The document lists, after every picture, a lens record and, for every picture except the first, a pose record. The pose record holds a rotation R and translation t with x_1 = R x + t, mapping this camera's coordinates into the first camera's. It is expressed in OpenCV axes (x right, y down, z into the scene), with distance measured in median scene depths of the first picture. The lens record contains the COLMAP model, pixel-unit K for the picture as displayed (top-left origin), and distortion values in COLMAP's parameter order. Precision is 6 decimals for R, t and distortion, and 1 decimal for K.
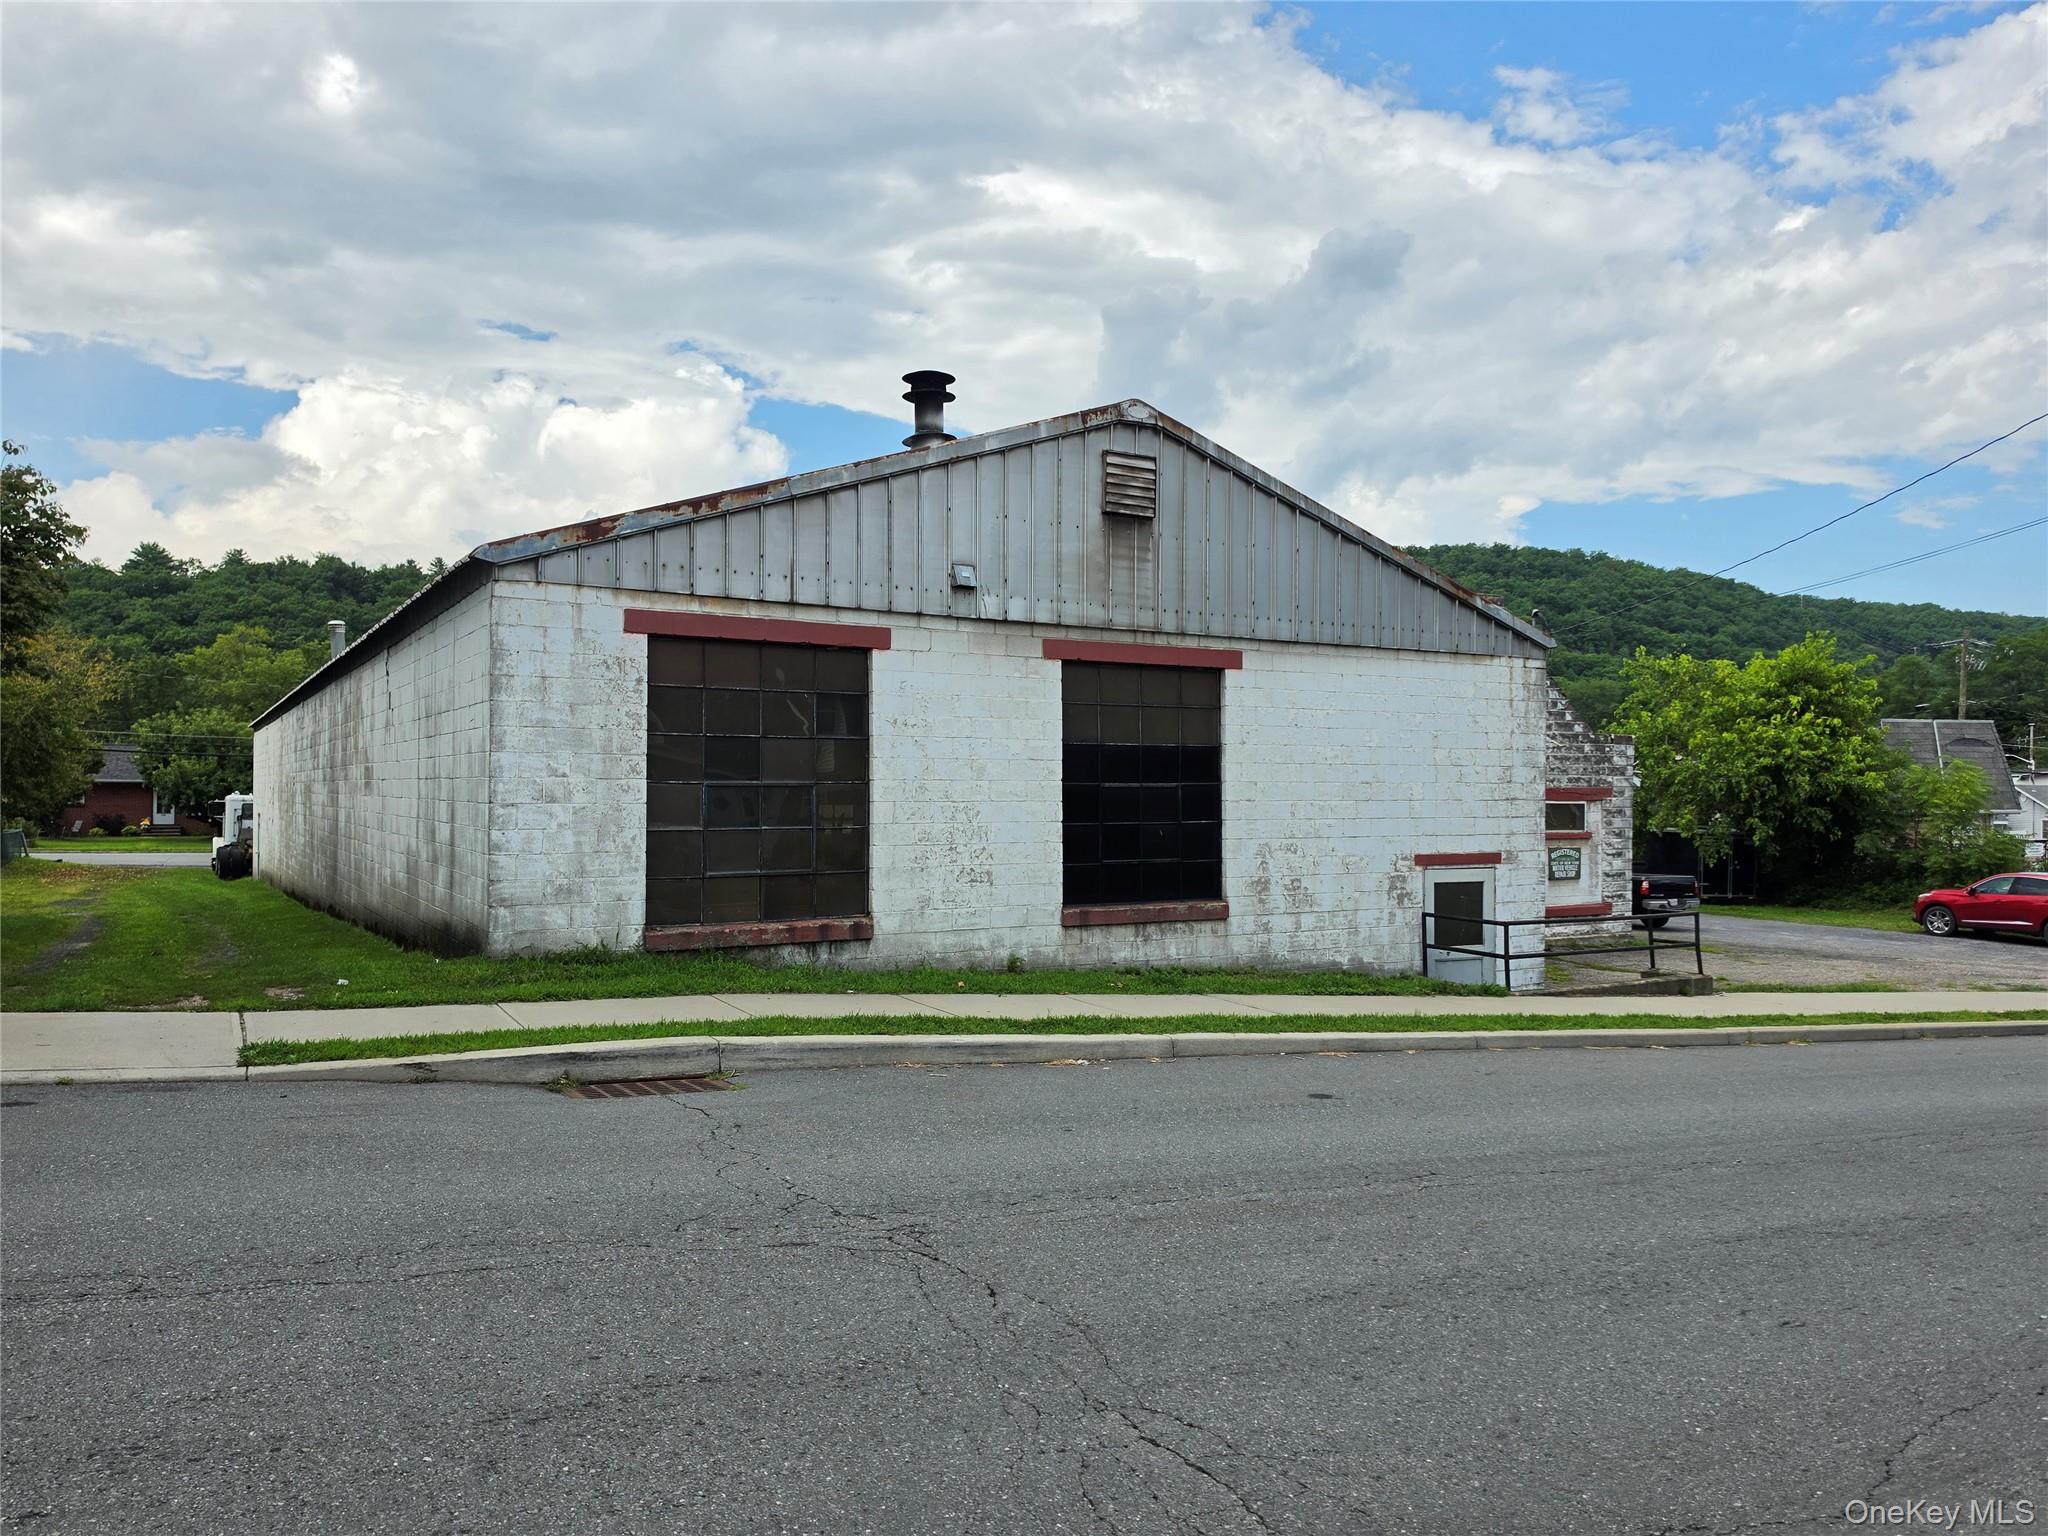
lens RADIAL K [[1412.3, 0, 1024.0], [0, 1412.3, 768.0], [0, 0, 1]] dist [0.157715, -0.197537]
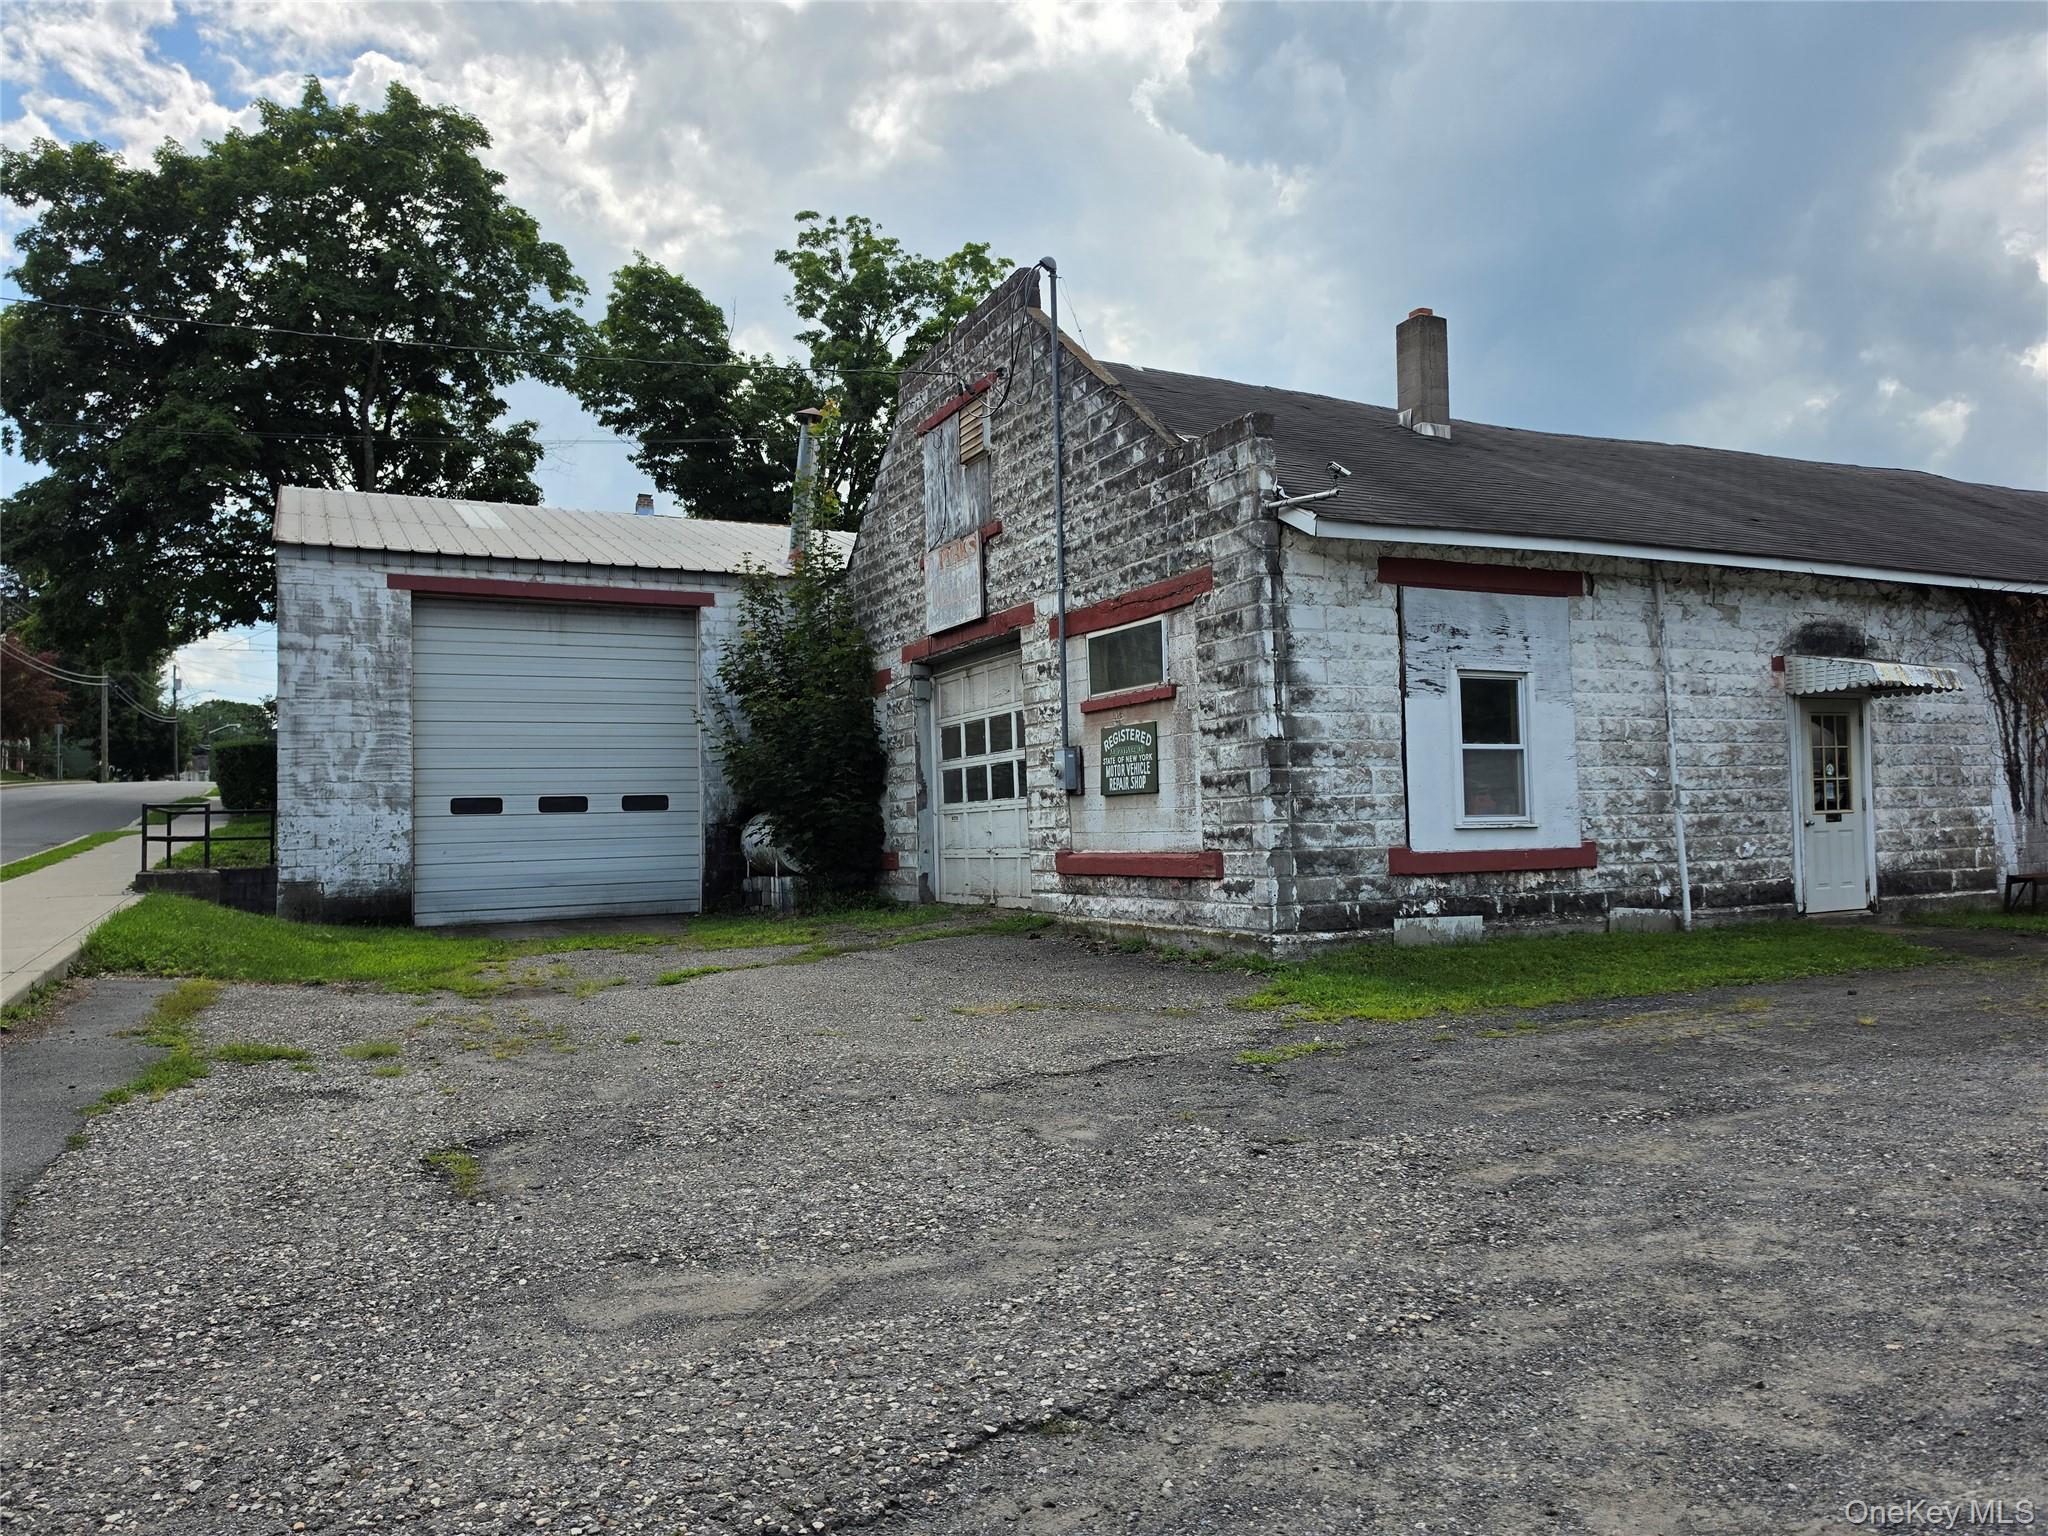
lens RADIAL K [[1394.6, 0, 1027.0], [0, 1394.6, 757.4], [0, 0, 1]] dist [0.157456, -0.278776]
pose [[-0.079688, -0.057679, -0.995150, 1.487208], [0.041043, 0.997288, -0.061089, 0.165690], [0.995975, -0.045712, -0.077104, 1.818737]]
